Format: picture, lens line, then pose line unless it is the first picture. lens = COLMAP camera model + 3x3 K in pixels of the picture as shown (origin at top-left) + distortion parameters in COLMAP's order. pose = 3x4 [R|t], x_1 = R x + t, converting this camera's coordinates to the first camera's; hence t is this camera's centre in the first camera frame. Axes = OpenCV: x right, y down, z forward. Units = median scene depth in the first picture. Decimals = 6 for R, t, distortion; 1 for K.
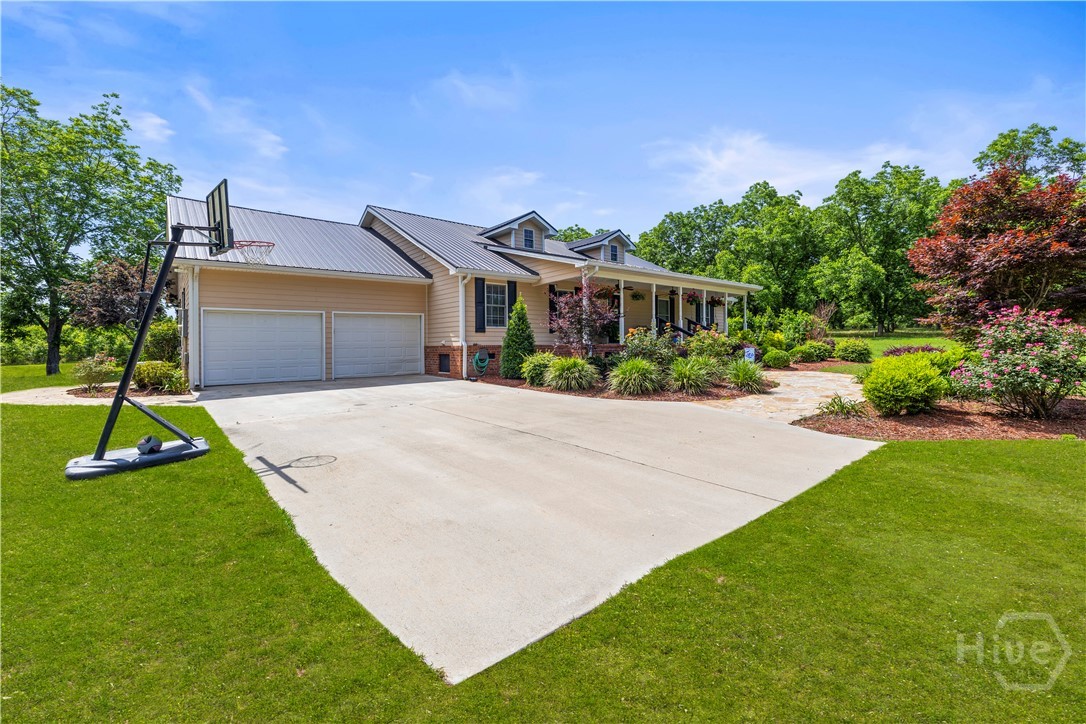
lens RADIAL K [[474.8, 0, 545.0], [0, 474.8, 349.3], [0, 0, 1]] dist [0.039704, 0.000068]
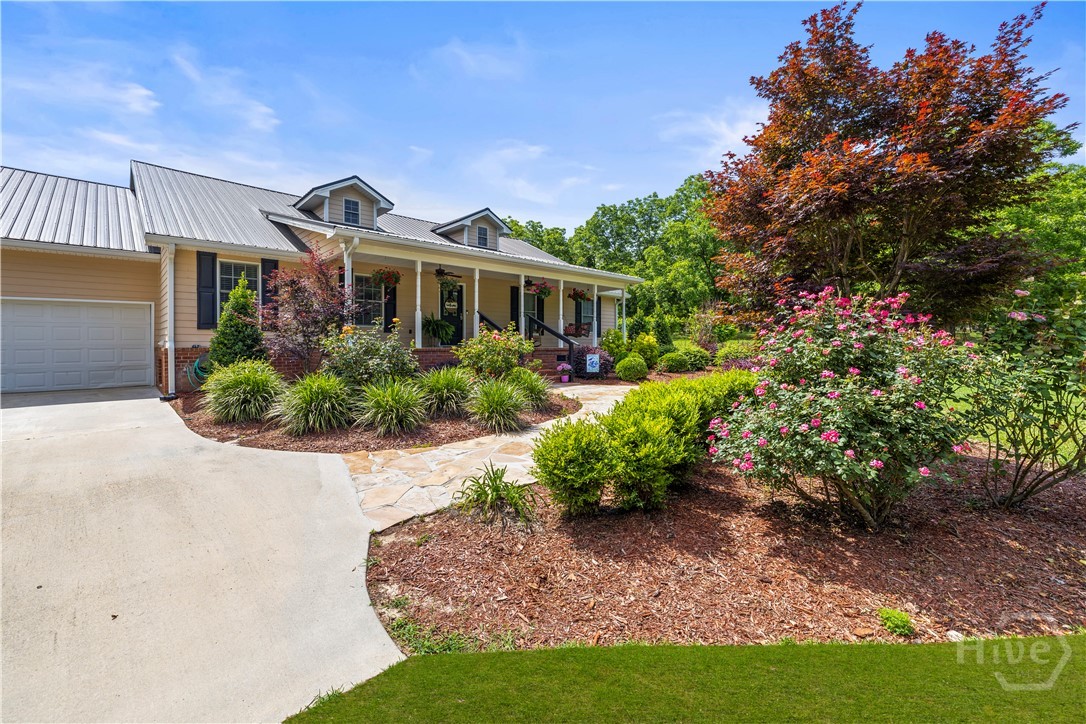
lens RADIAL K [[455.2, 0, 544.4], [0, 455.2, 360.0], [0, 0, 1]] dist [-0.000706, 0.000060]
pose [[0.999401, 0.008214, 0.033622, 0.123508], [-0.009054, 0.999649, 0.024900, -0.004080], [-0.033405, -0.025189, 0.999124, 0.107460]]
